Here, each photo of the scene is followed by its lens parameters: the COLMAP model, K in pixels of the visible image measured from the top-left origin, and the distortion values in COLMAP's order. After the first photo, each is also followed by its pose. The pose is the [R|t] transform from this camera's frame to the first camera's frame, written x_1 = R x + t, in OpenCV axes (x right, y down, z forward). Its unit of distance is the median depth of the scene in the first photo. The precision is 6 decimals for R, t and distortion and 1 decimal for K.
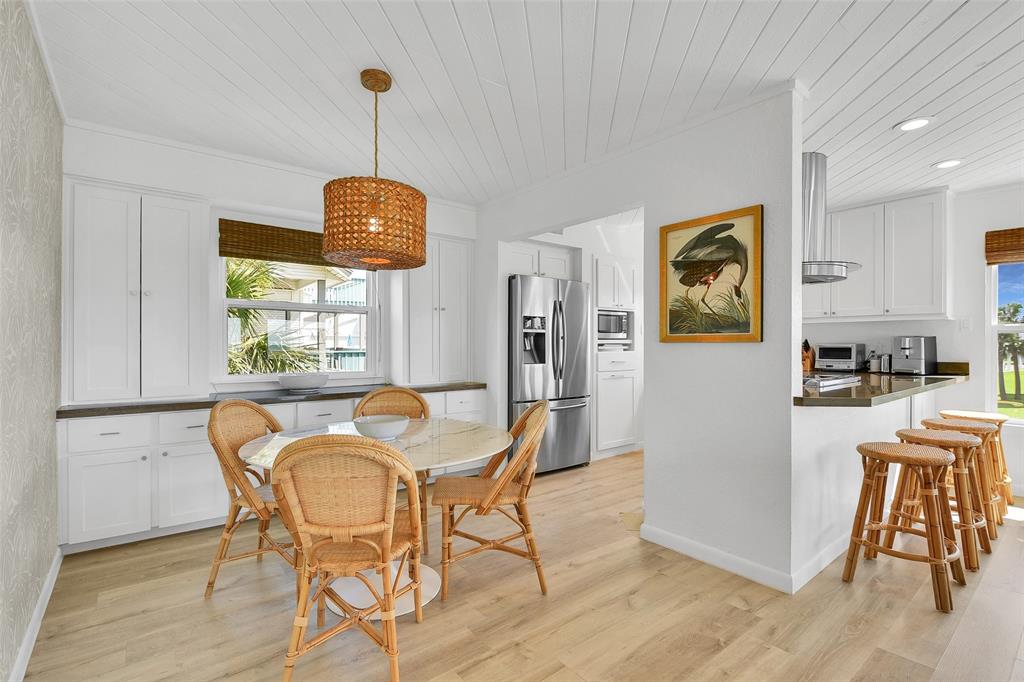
lens RADIAL K [[478.8, 0, 545.0], [0, 478.8, 343.5], [0, 0, 1]] dist [0.005564, 0.000365]
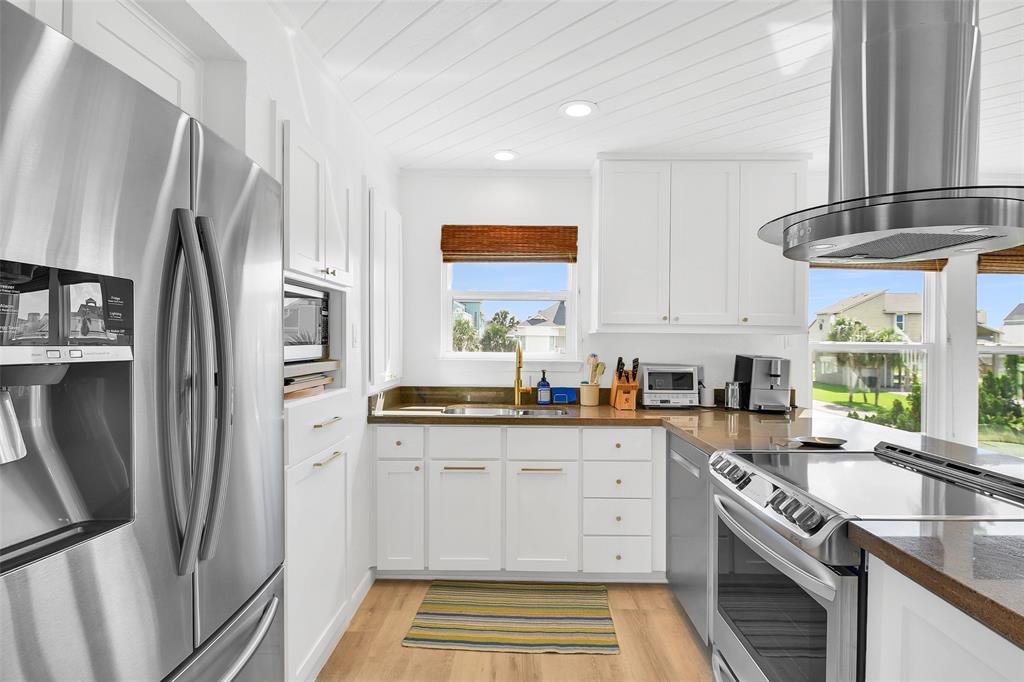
lens RADIAL K [[511.5, 0, 511.4], [0, 511.5, 351.2], [0, 0, 1]] dist [0.001406, -0.000071]
pose [[0.661956, -0.007188, 0.749508, -0.055361], [-0.012298, 0.999715, 0.020449, -0.033845], [-0.749442, -0.022754, 0.661679, 0.771692]]
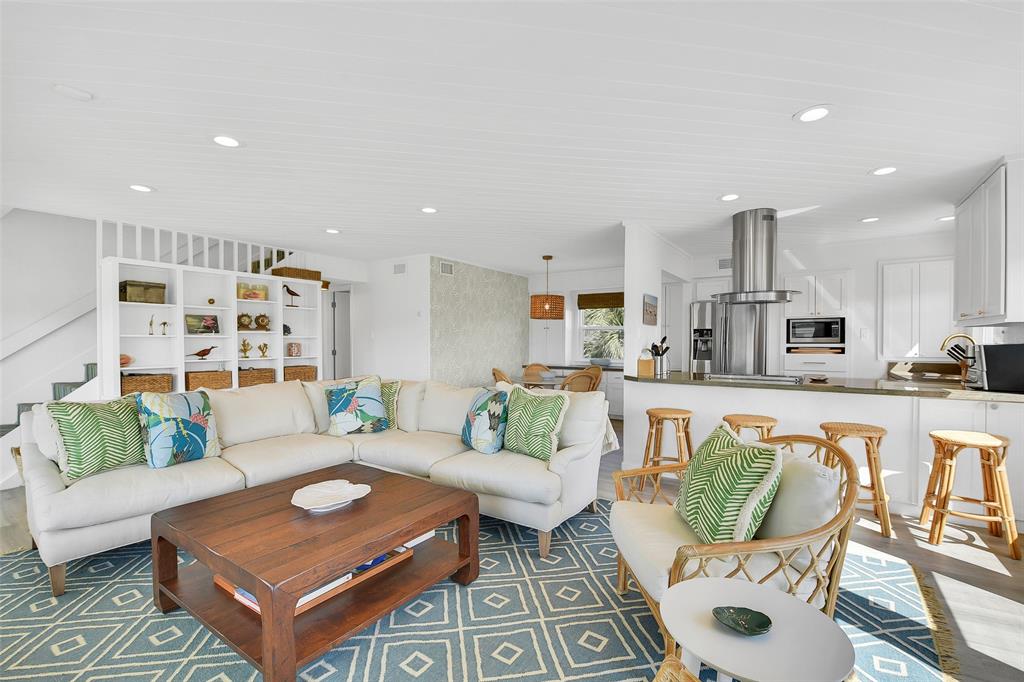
lens RADIAL K [[464.4, 0, 500.5], [0, 464.4, 346.1], [0, 0, 1]] dist [-0.021265, -0.000579]
pose [[0.254430, 0.009426, -0.967045, 1.263760], [-0.001798, 0.999955, 0.009273, -0.014669], [0.967089, -0.000621, 0.254436, 0.007118]]
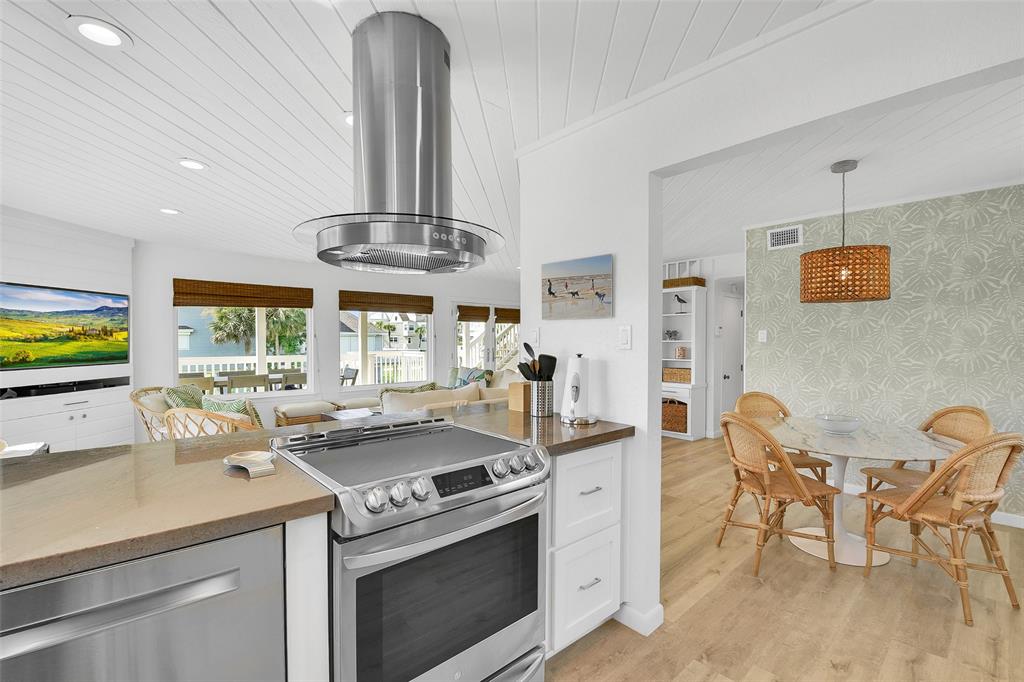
lens RADIAL K [[454.6, 0, 515.3], [0, 454.6, 352.5], [0, 0, 1]] dist [-0.002191, -0.000329]
pose [[-1.000000, -0.000521, -0.000458, 0.312729], [-0.000535, 0.999530, 0.030642, -0.035267], [0.000442, 0.030642, -0.999530, 1.235588]]
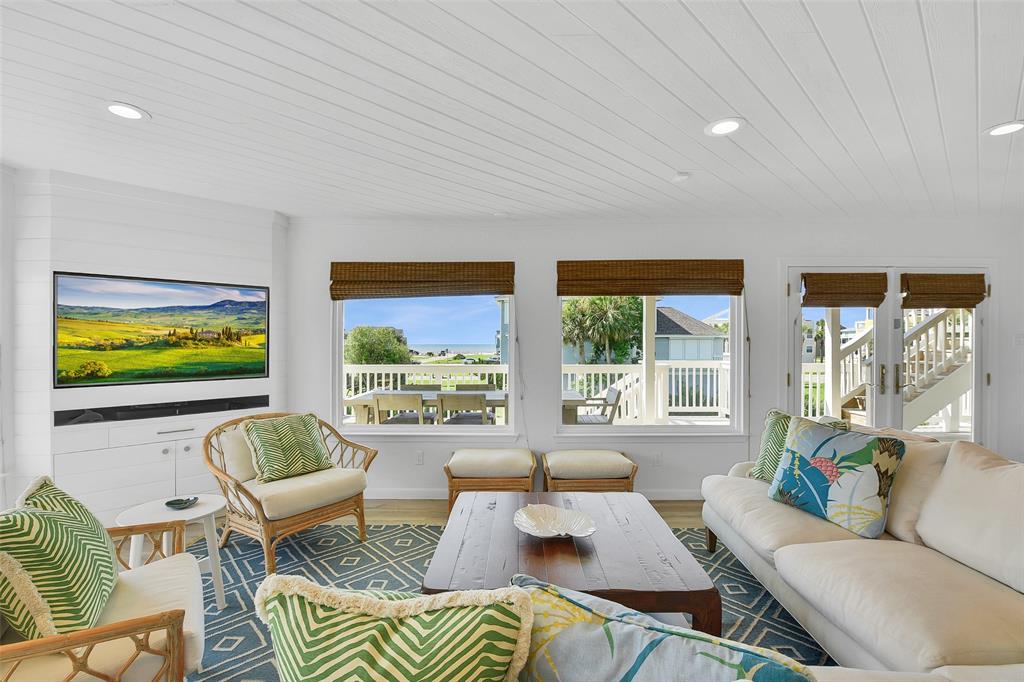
lens RADIAL K [[465.5, 0, 522.3], [0, 465.5, 342.7], [0, 0, 1]] dist [0.002490, -0.000378]
pose [[-0.757599, 0.000108, 0.652720, 0.370154], [0.001435, 0.999998, 0.001500, -0.038574], [-0.652718, 0.002073, -0.757598, 0.387885]]
